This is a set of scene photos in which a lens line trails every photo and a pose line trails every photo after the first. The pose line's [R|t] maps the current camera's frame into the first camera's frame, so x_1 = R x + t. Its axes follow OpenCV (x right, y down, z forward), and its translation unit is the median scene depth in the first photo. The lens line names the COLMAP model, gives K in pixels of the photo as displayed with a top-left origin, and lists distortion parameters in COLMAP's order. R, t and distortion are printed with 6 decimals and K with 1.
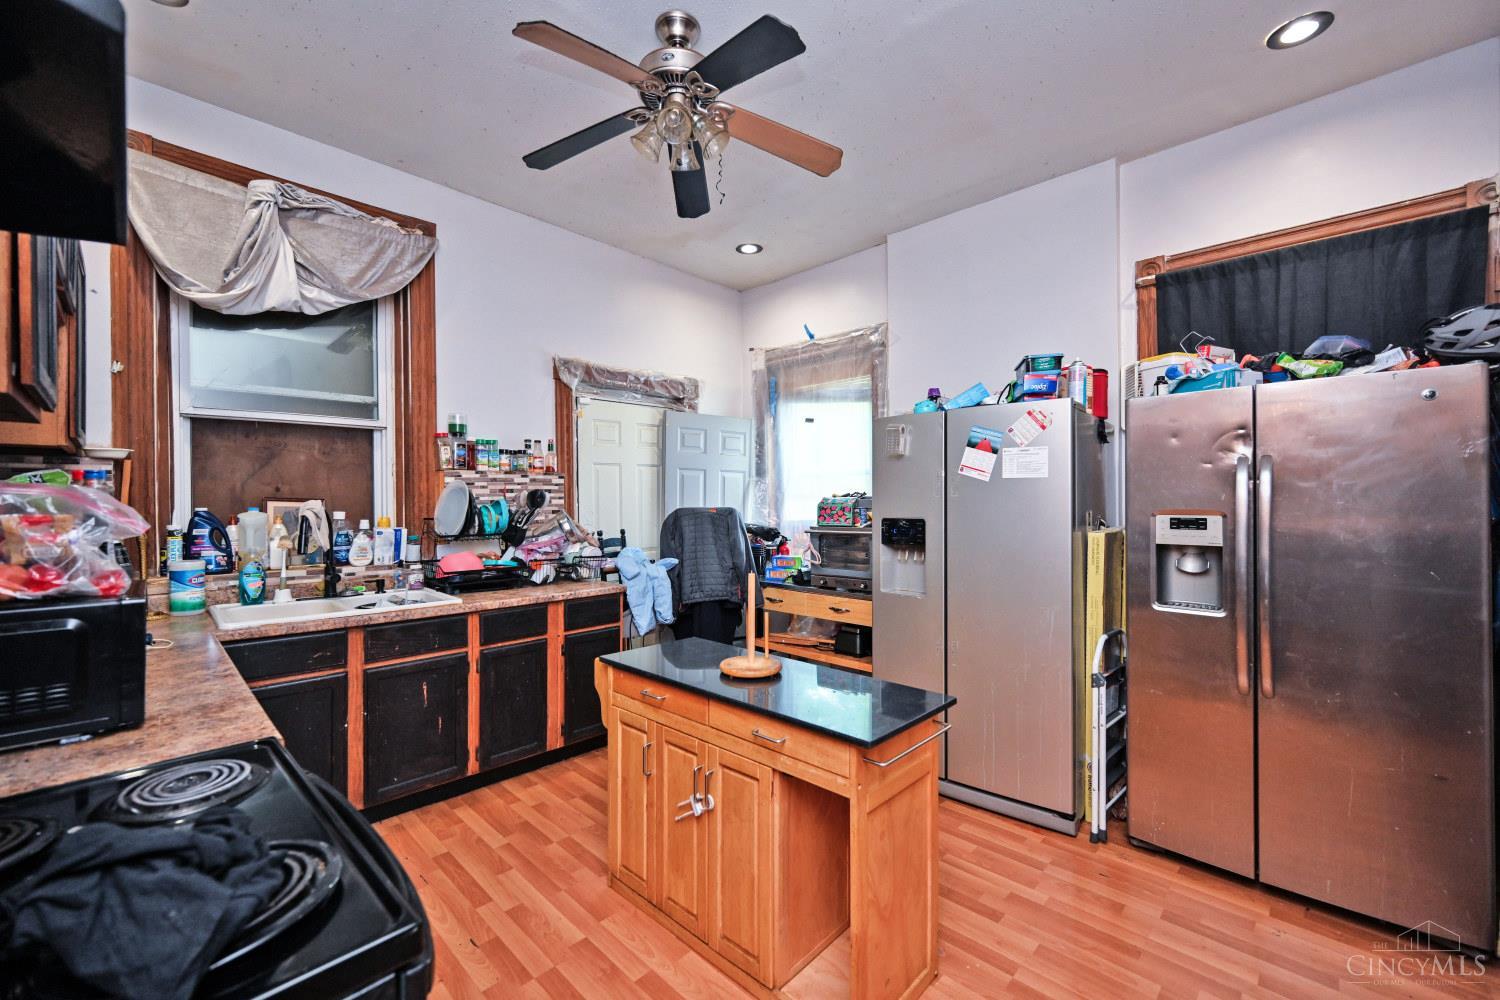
lens RADIAL K [[610.0, 0, 750.0], [0, 610.0, 500.0], [0, 0, 1]] dist [-0.001031, -0.000021]
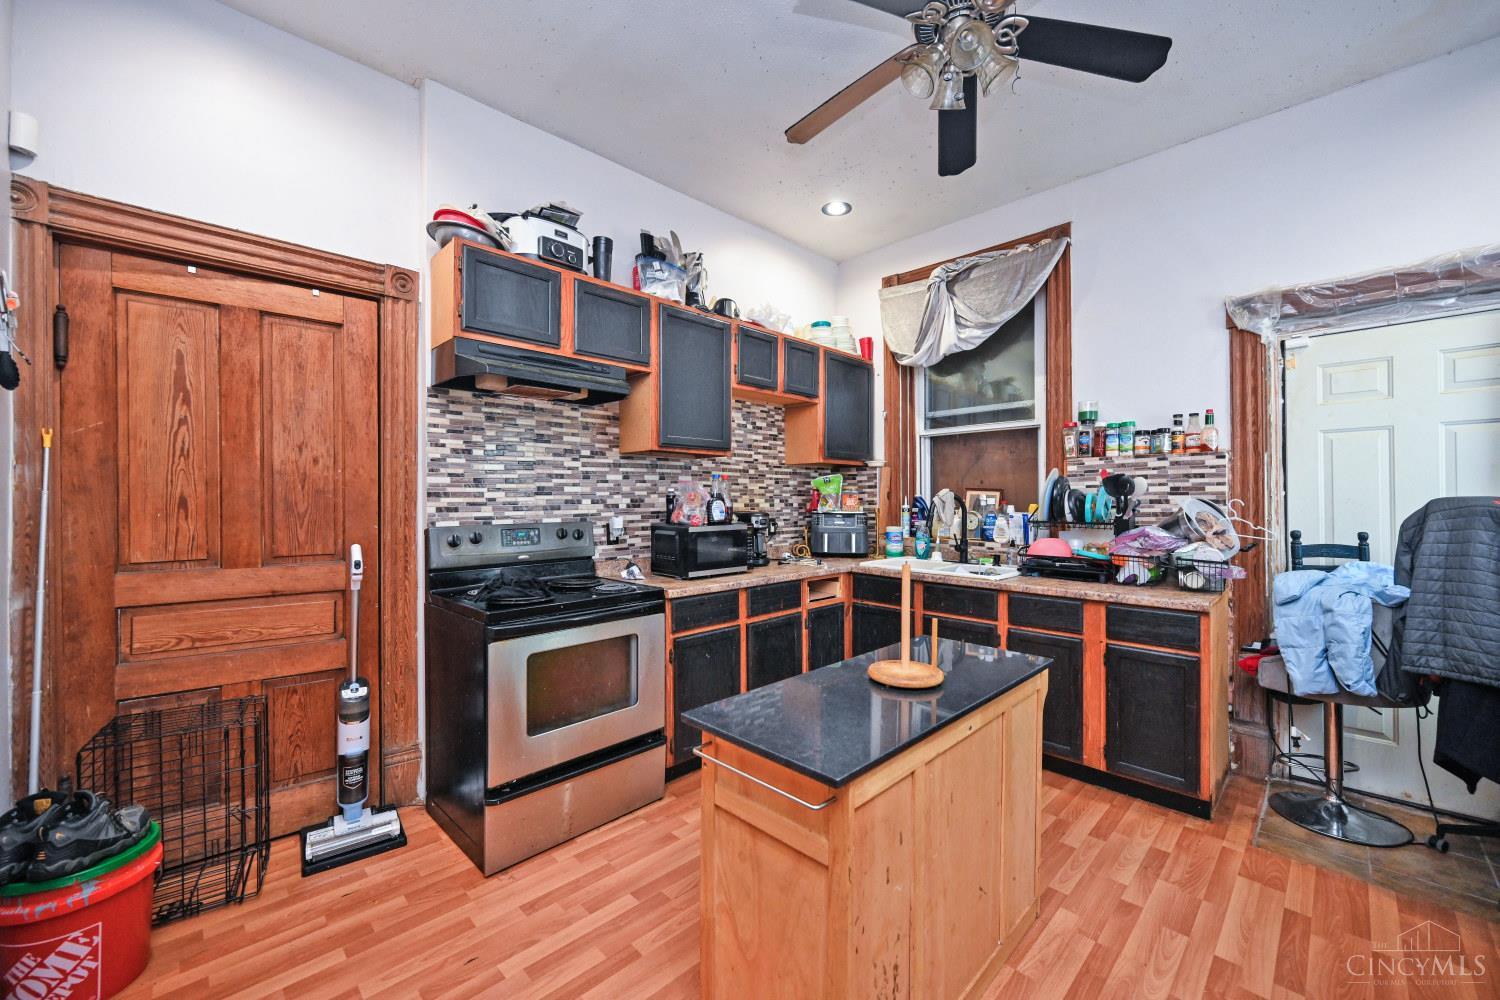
lens RADIAL K [[590.8, 0, 760.6], [0, 590.8, 502.2], [0, 0, 1]] dist [-0.001757, -0.000031]
pose [[-0.019487, 0.006147, -0.999791, 0.529382], [-0.004807, 0.999969, 0.006242, 0.021250], [0.999799, 0.004928, -0.019457, 0.524465]]
